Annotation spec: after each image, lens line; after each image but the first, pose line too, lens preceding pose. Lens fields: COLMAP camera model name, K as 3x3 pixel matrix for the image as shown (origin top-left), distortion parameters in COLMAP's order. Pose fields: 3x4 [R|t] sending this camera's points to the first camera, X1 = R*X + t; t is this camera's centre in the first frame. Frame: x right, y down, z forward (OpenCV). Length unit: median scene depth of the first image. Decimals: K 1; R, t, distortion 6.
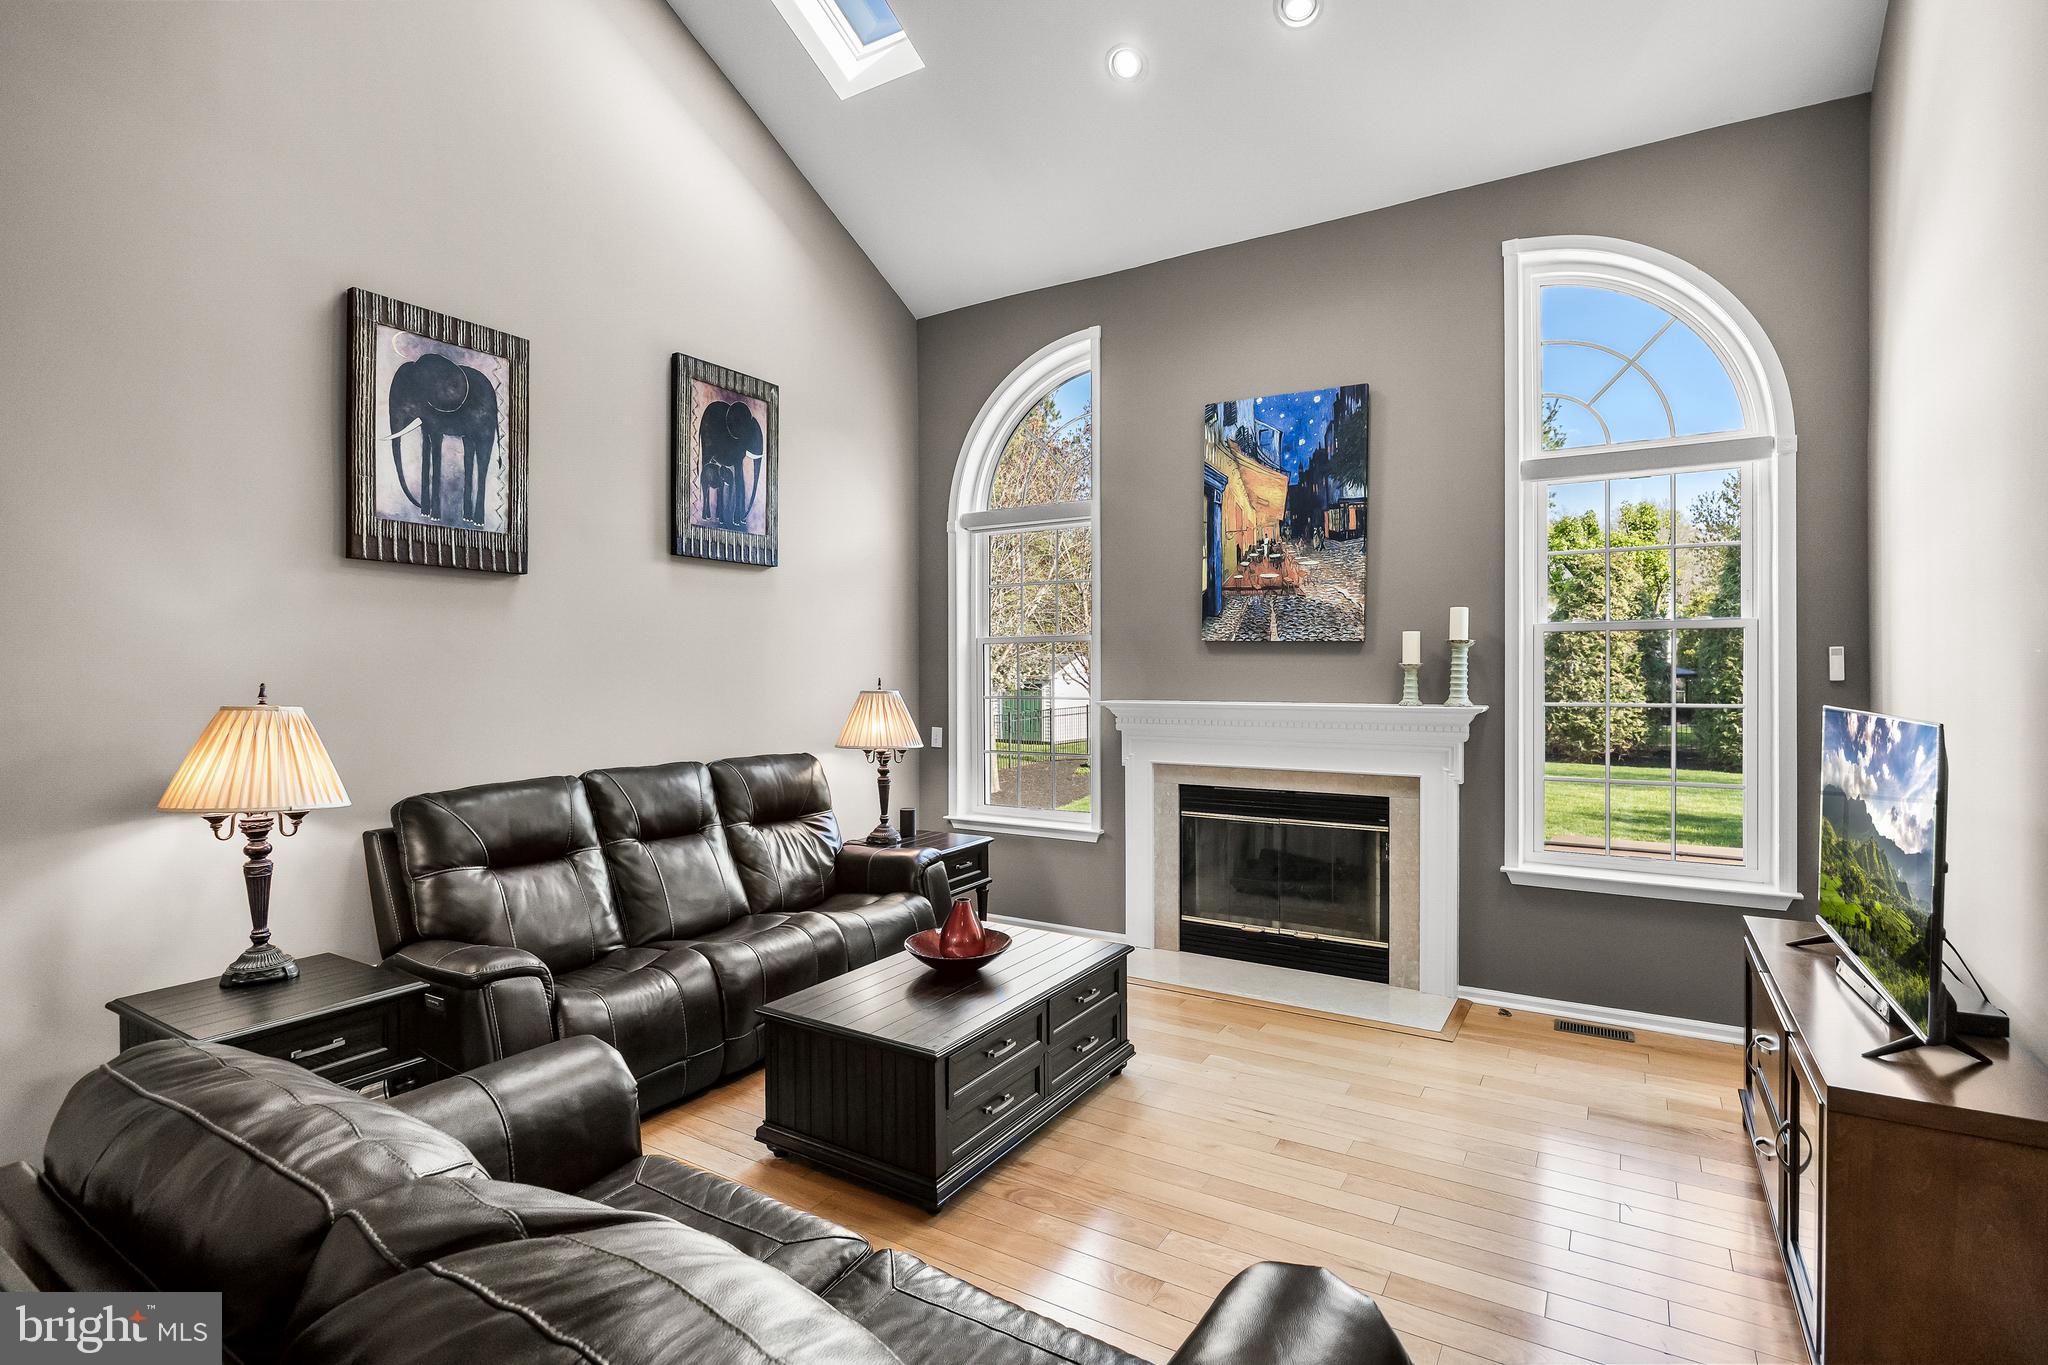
lens RADIAL K [[964.7, 0, 1031.7], [0, 964.7, 672.0], [0, 0, 1]] dist [-0.009861, -0.001107]
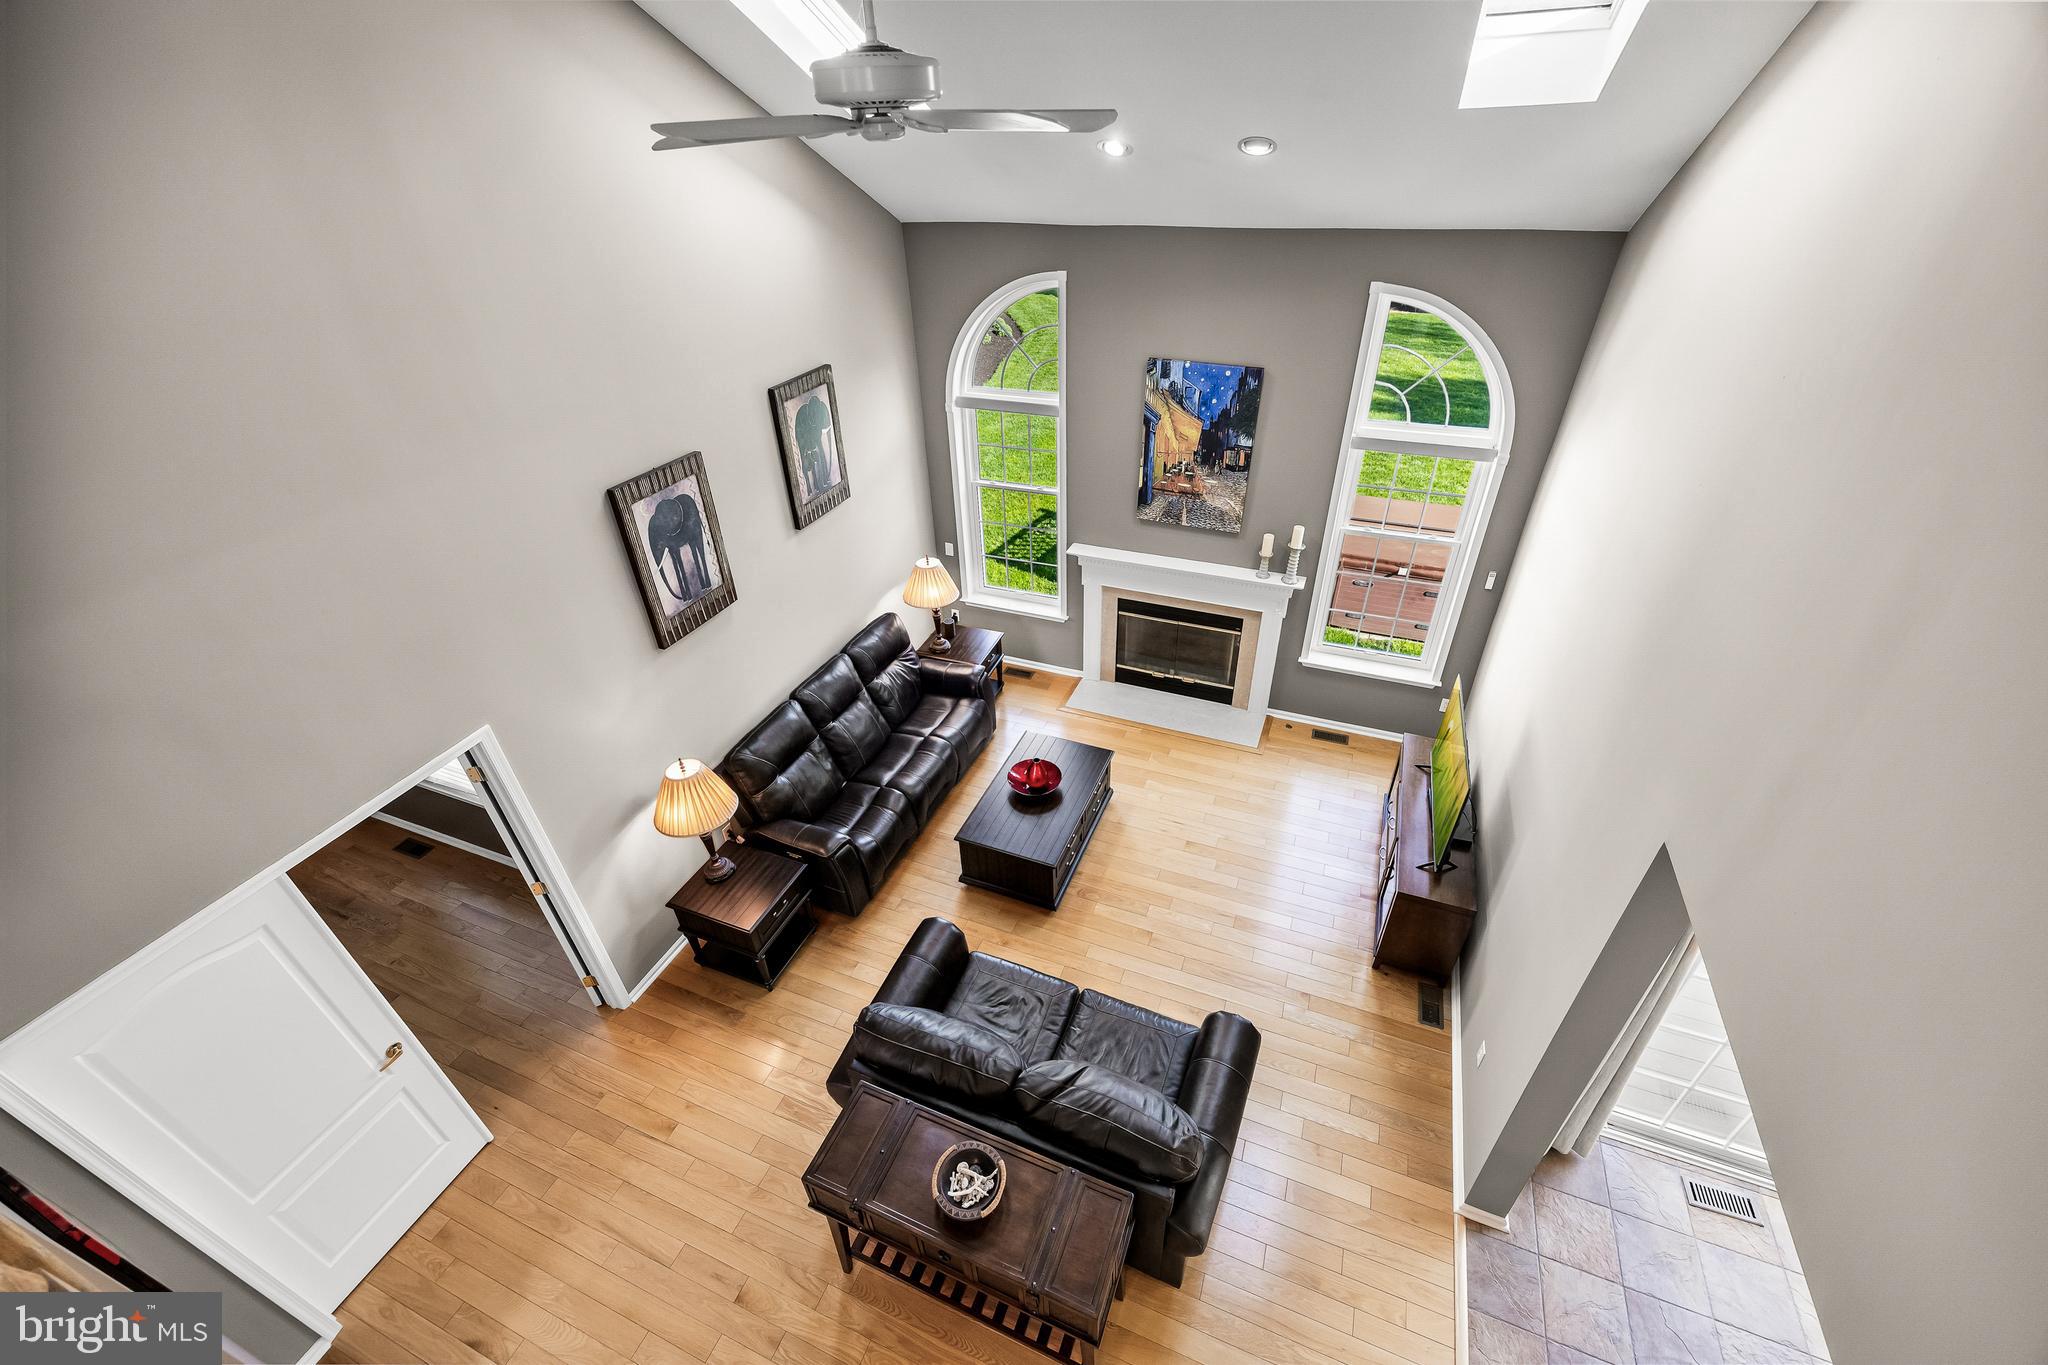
lens RADIAL K [[813.7, 0, 1033.3], [0, 813.7, 668.0], [0, 0, 1]] dist [0.013431, -0.000018]
pose [[0.985625, -0.111145, 0.127243, -0.193181], [0.022703, 0.833439, 0.552144, -0.601374], [-0.167417, -0.541318, 0.823982, -0.187291]]
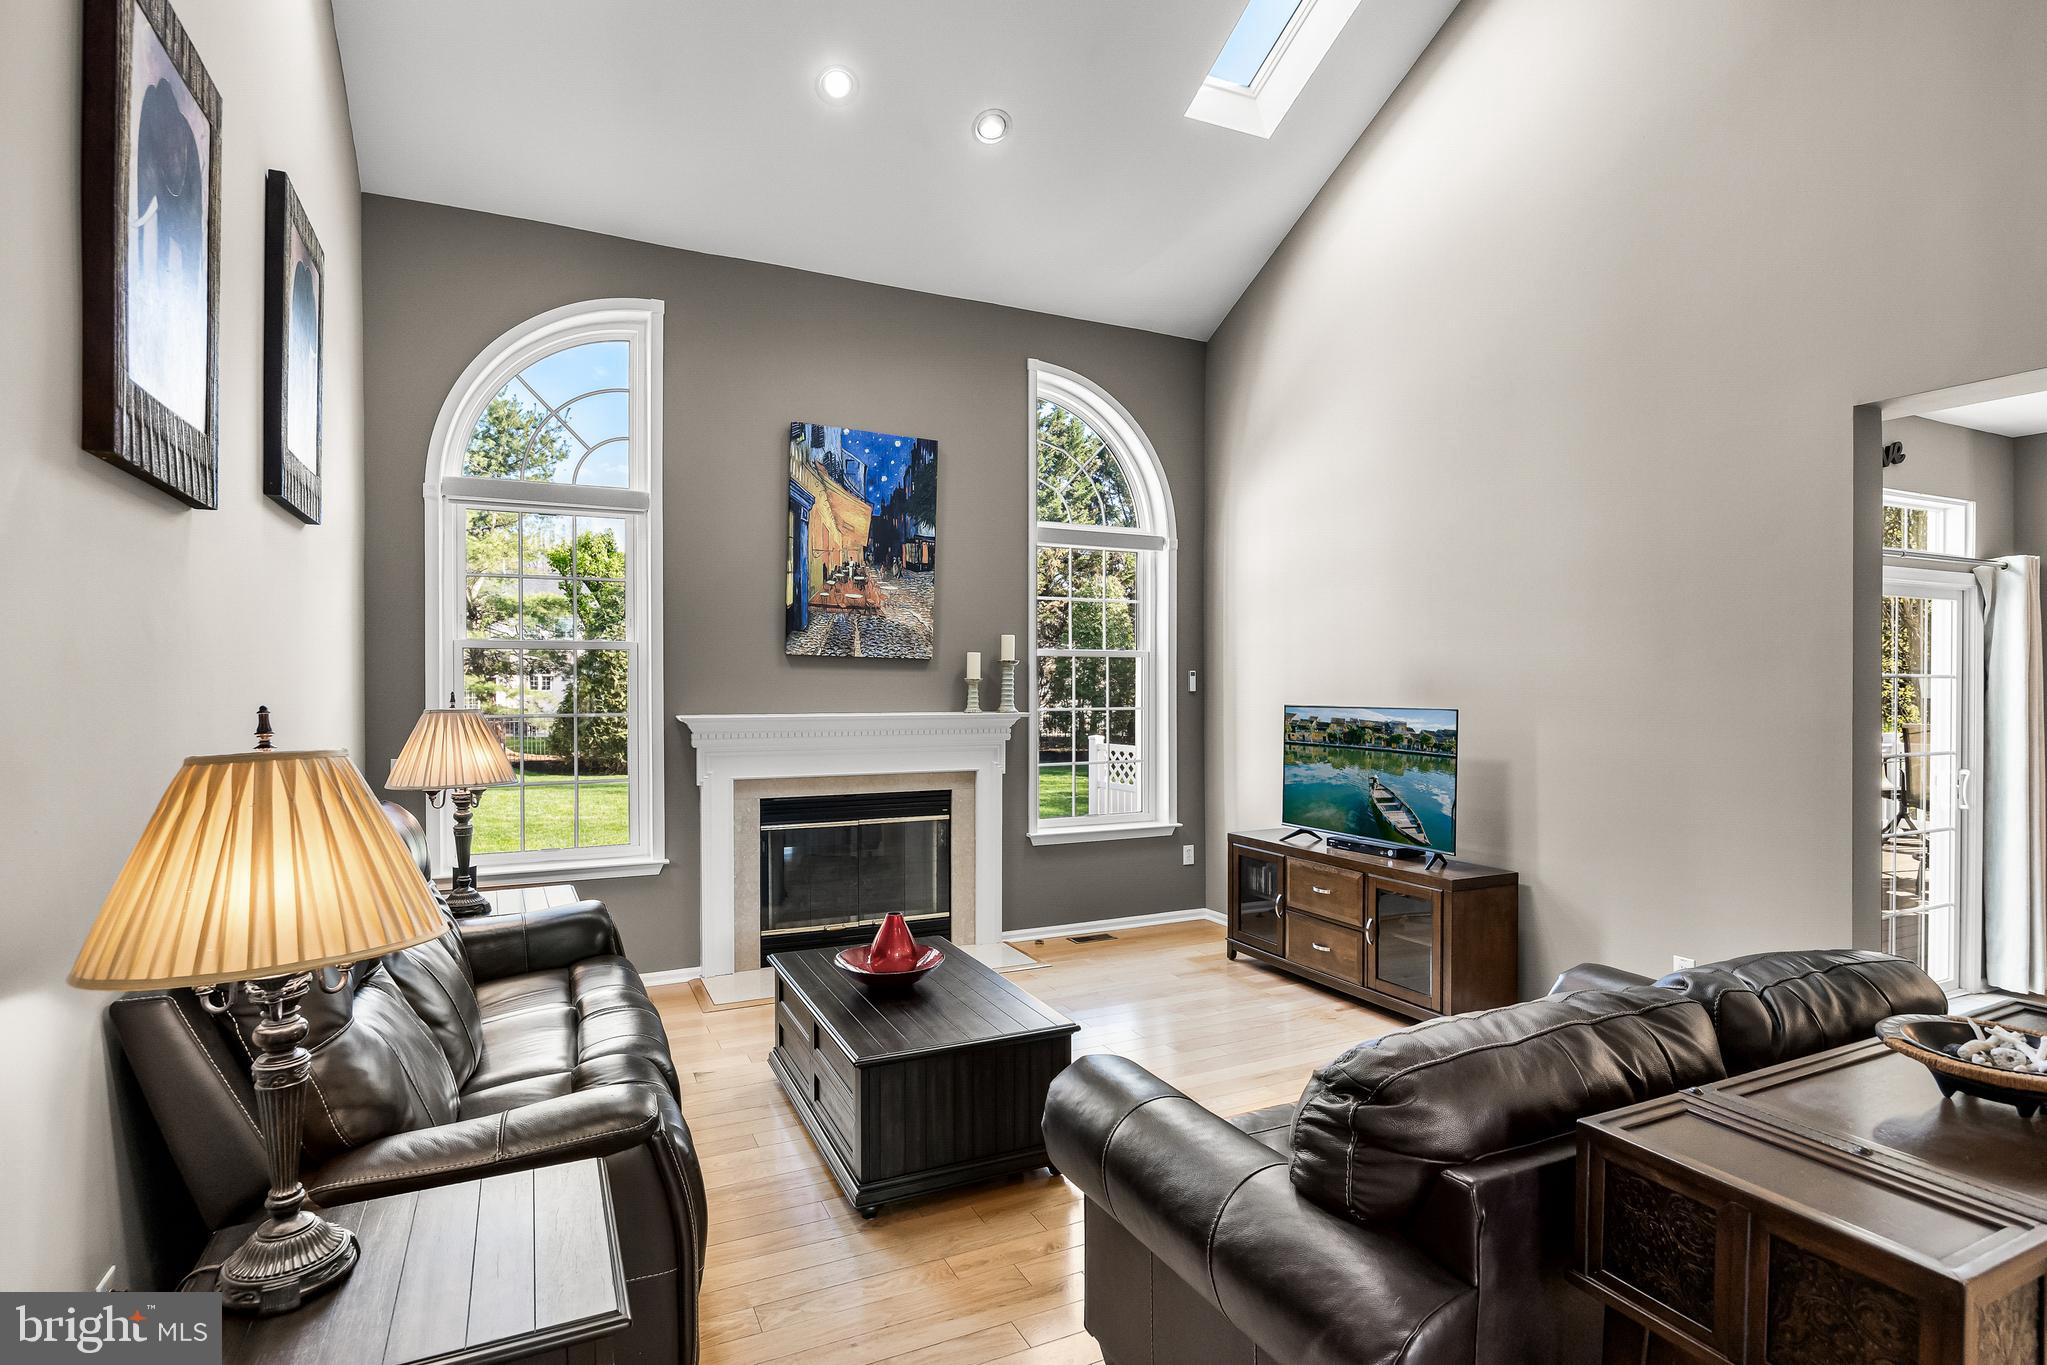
lens RADIAL K [[1009.2, 0, 1014.8], [0, 1009.2, 690.0], [0, 0, 1]] dist [-0.006567, -0.000854]
pose [[0.550039, -0.002172, 0.835136, -0.623930], [-0.001957, 0.999991, 0.003889, 0.000456], [-0.835137, -0.003773, 0.550030, 0.237656]]
